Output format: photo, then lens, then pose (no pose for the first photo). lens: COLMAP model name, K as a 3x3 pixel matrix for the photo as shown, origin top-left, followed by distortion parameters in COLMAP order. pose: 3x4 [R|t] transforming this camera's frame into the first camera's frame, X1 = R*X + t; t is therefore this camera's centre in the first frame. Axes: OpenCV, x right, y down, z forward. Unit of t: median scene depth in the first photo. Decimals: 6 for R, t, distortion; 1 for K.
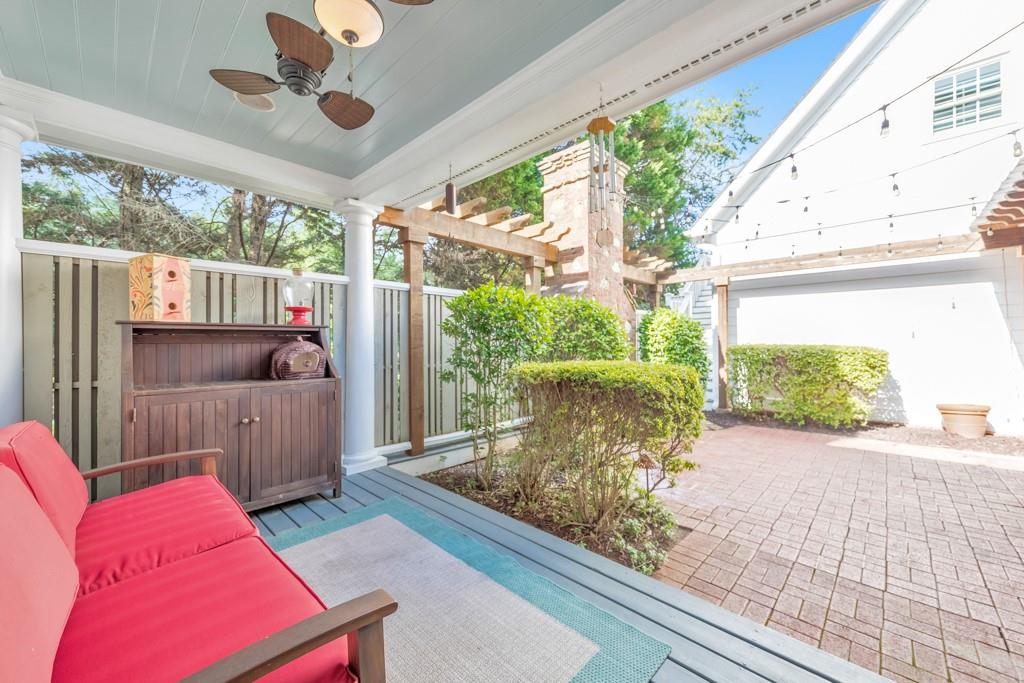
lens RADIAL K [[392.1, 0, 513.3], [0, 392.1, 339.9], [0, 0, 1]] dist [-0.000789, 0.000025]
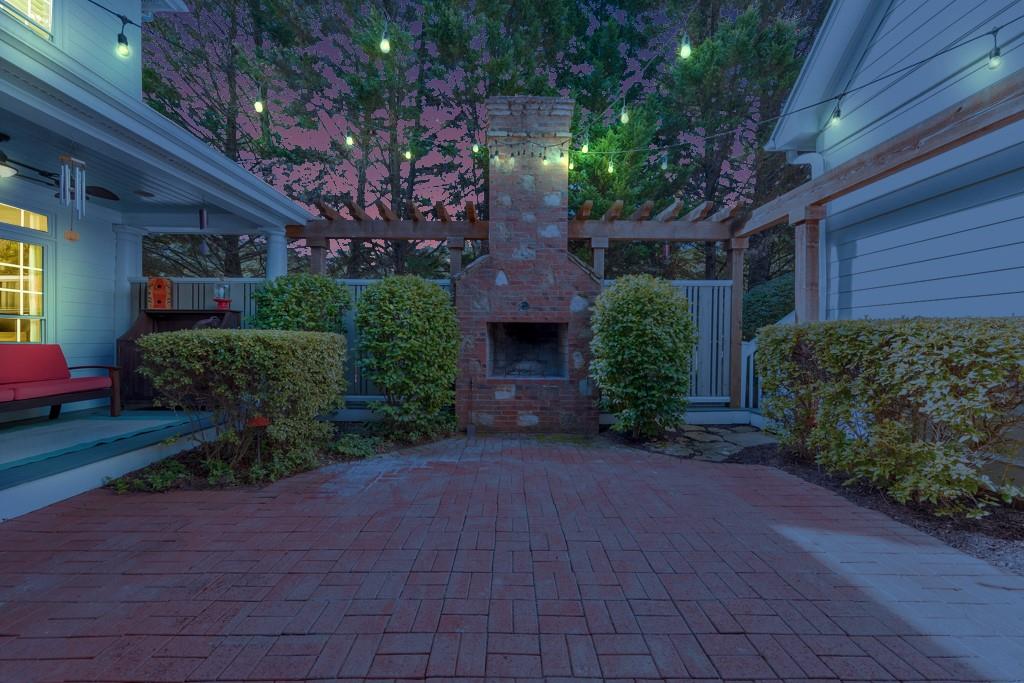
lens RADIAL K [[392.1, 0, 510.6], [0, 392.1, 341.5], [0, 0, 1]] dist [-0.000789, 0.000025]
pose [[0.693444, 0.009847, -0.720443, 1.470756], [-0.006764, 0.999952, 0.007158, 0.074610], [0.720479, -0.000091, 0.693477, 0.690299]]
